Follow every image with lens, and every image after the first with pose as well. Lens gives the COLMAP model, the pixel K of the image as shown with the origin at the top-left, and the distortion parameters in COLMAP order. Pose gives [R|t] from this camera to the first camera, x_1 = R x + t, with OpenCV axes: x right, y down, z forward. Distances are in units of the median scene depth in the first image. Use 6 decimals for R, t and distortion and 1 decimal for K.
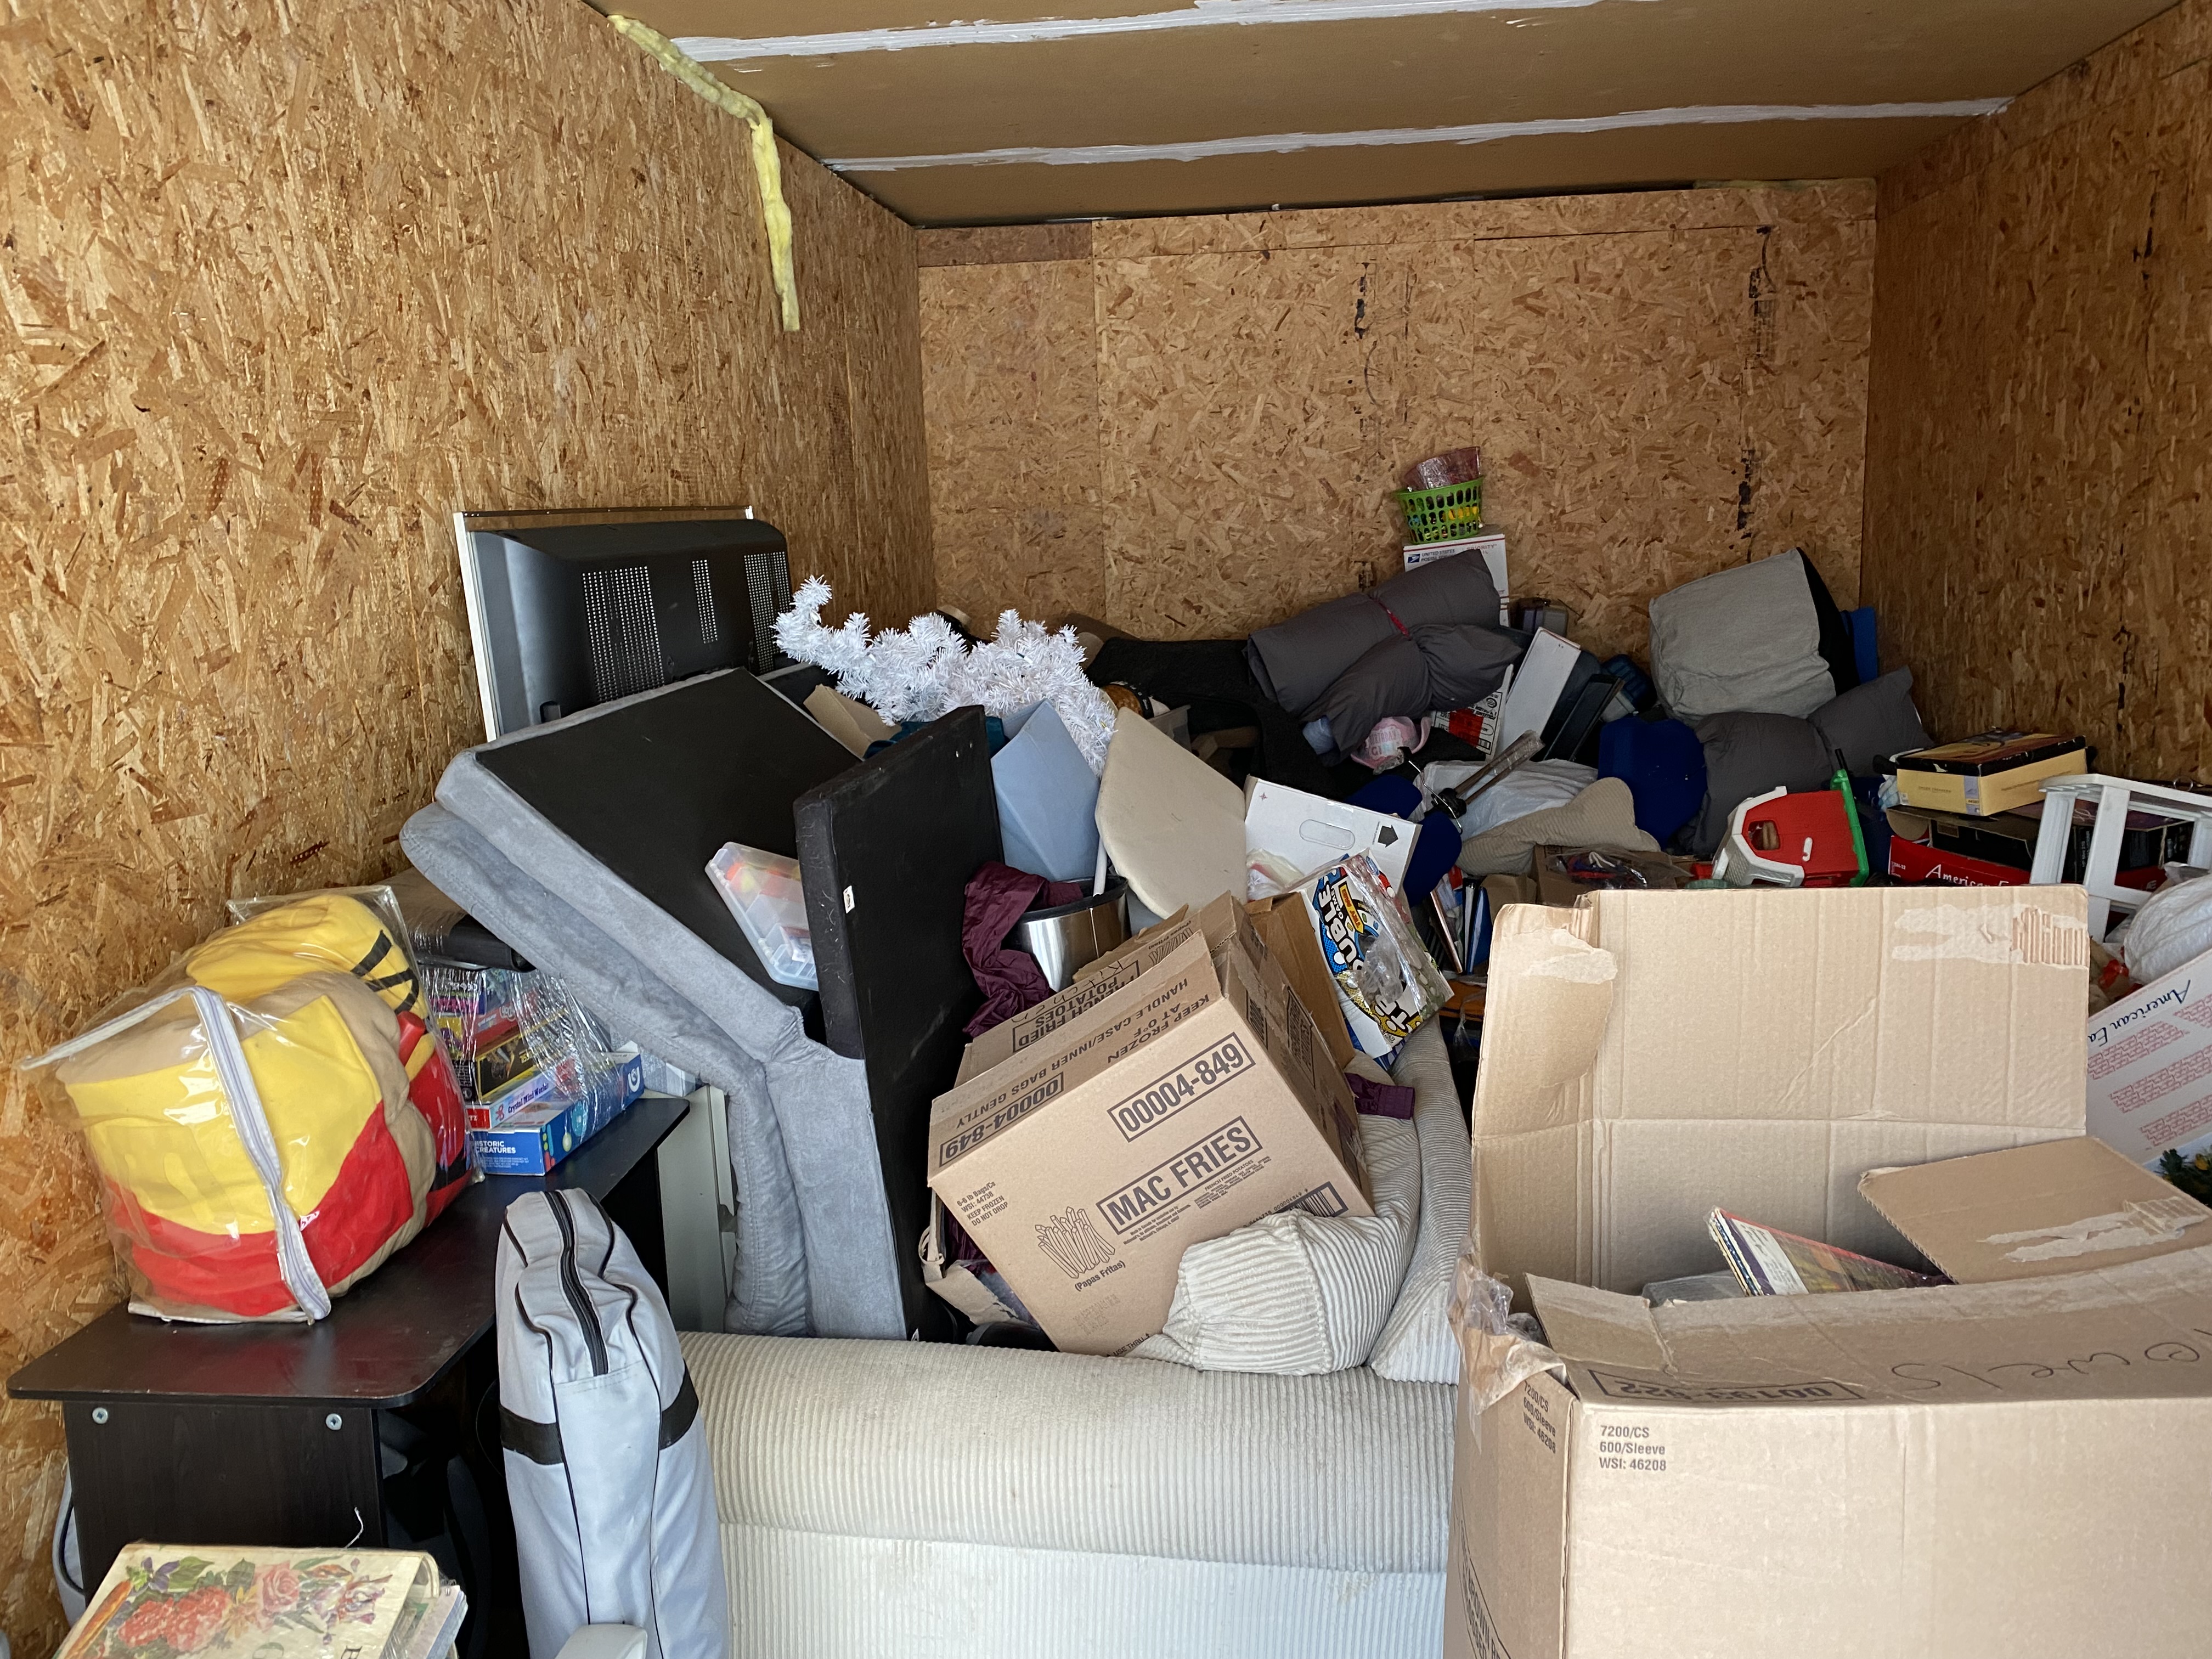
lens RADIAL K [[1678.2, 0, 1118.9], [0, 1678.2, 816.5], [0, 0, 1]] dist [0.081283, -0.130984]
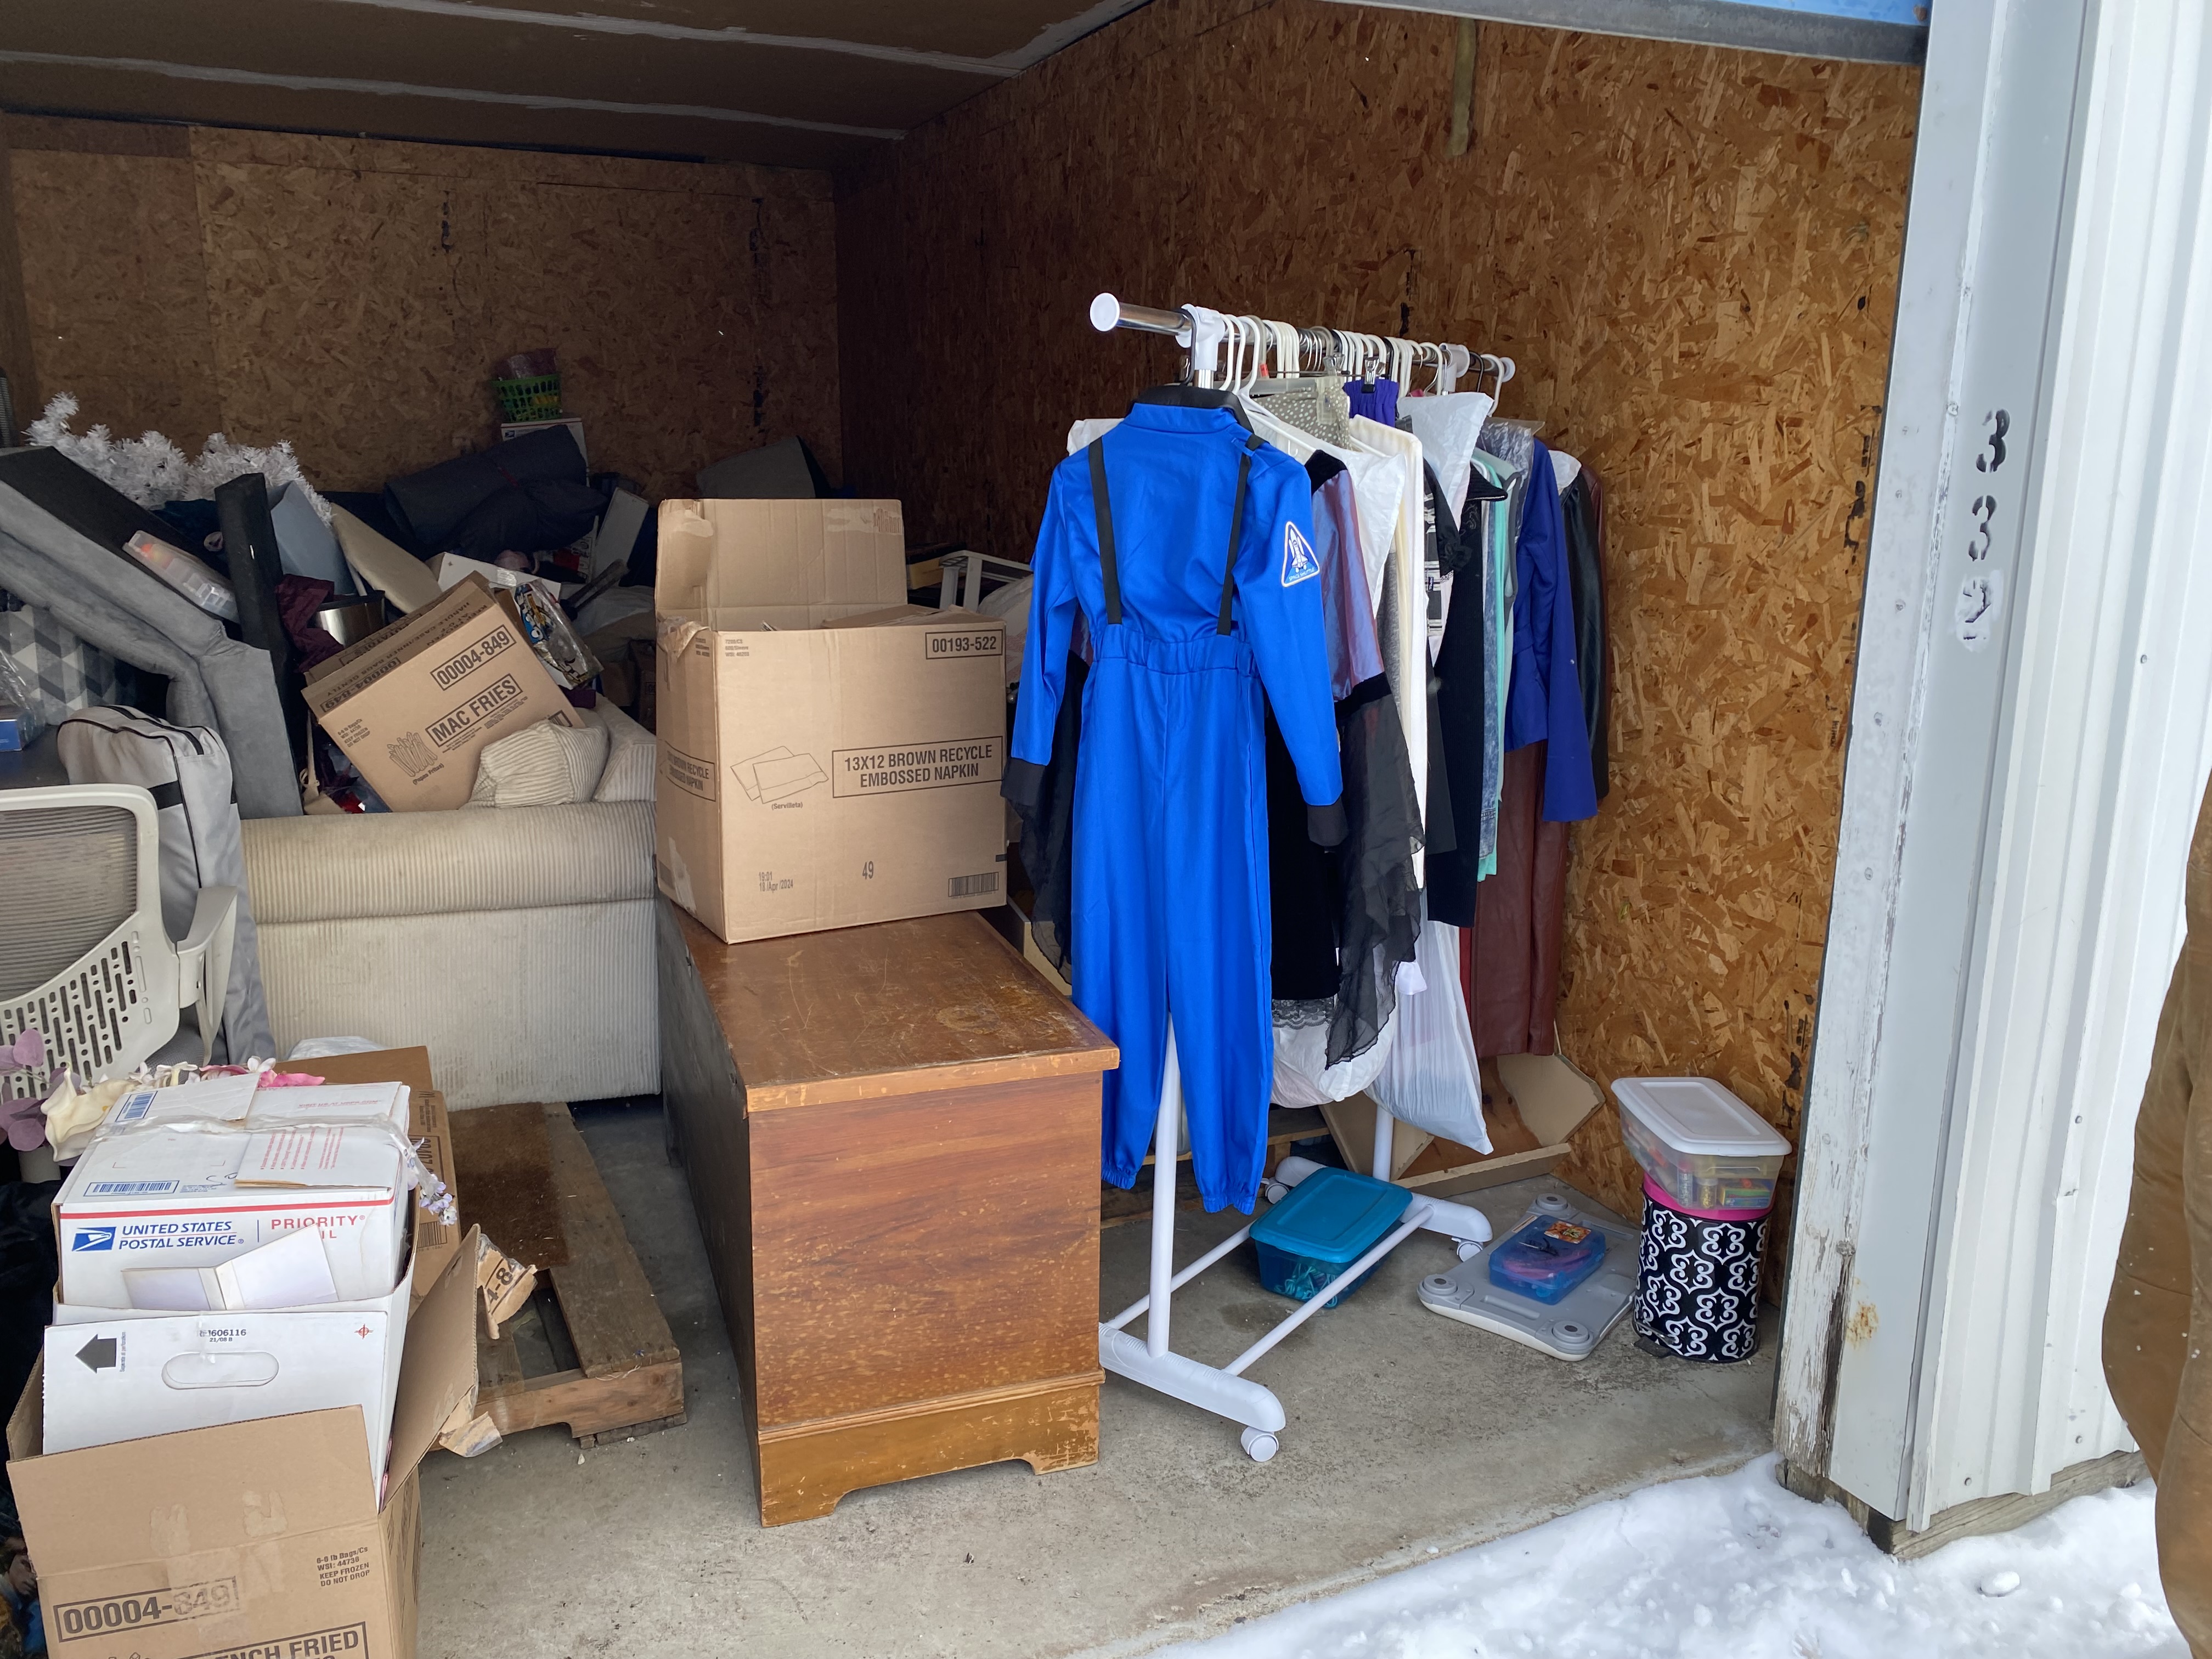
lens RADIAL K [[1694.2, 0, 1095.4], [0, 1694.2, 826.3], [0, 0, 1]] dist [0.009899, -0.004050]
pose [[0.858286, -0.076627, 0.507418, -0.113620], [0.060732, 0.997007, 0.047836, 0.103442], [-0.509565, -0.010240, 0.860371, -0.309322]]
